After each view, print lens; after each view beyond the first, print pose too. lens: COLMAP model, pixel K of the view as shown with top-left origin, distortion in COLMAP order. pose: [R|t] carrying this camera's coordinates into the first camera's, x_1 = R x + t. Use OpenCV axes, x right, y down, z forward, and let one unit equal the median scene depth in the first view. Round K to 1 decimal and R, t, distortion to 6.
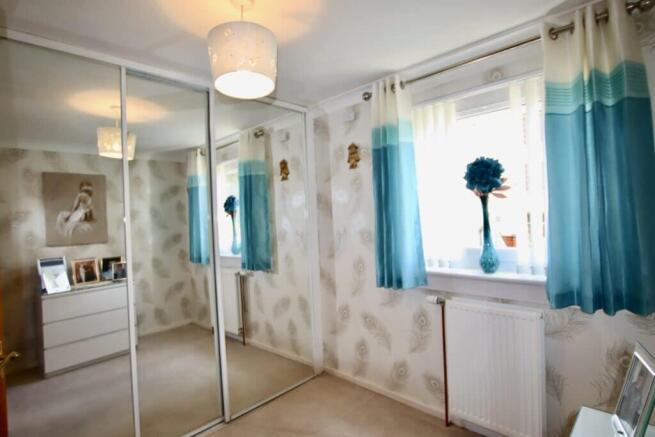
lens RADIAL K [[346.6, 0, 329.6], [0, 346.6, 219.5], [0, 0, 1]] dist [-0.000375, 0.000003]
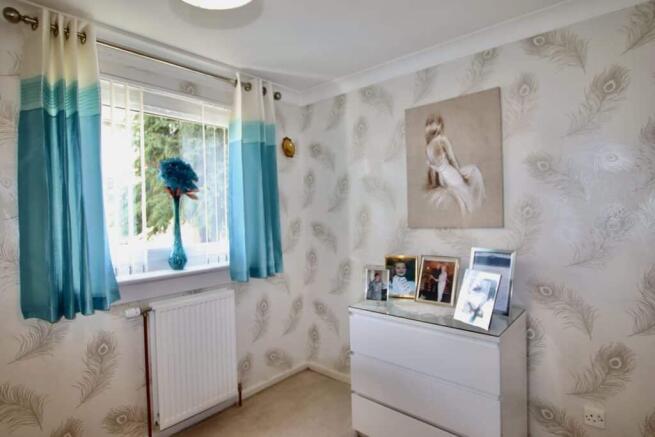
lens RADIAL K [[337.5, 0, 326.3], [0, 337.5, 205.0], [0, 0, 1]] dist [-0.000533, 0.000152]
pose [[-0.011396, 0.045652, 0.998892, -0.571095], [0.018509, 0.998796, -0.045436, 0.013824], [-0.999764, 0.017971, -0.012228, 0.561442]]
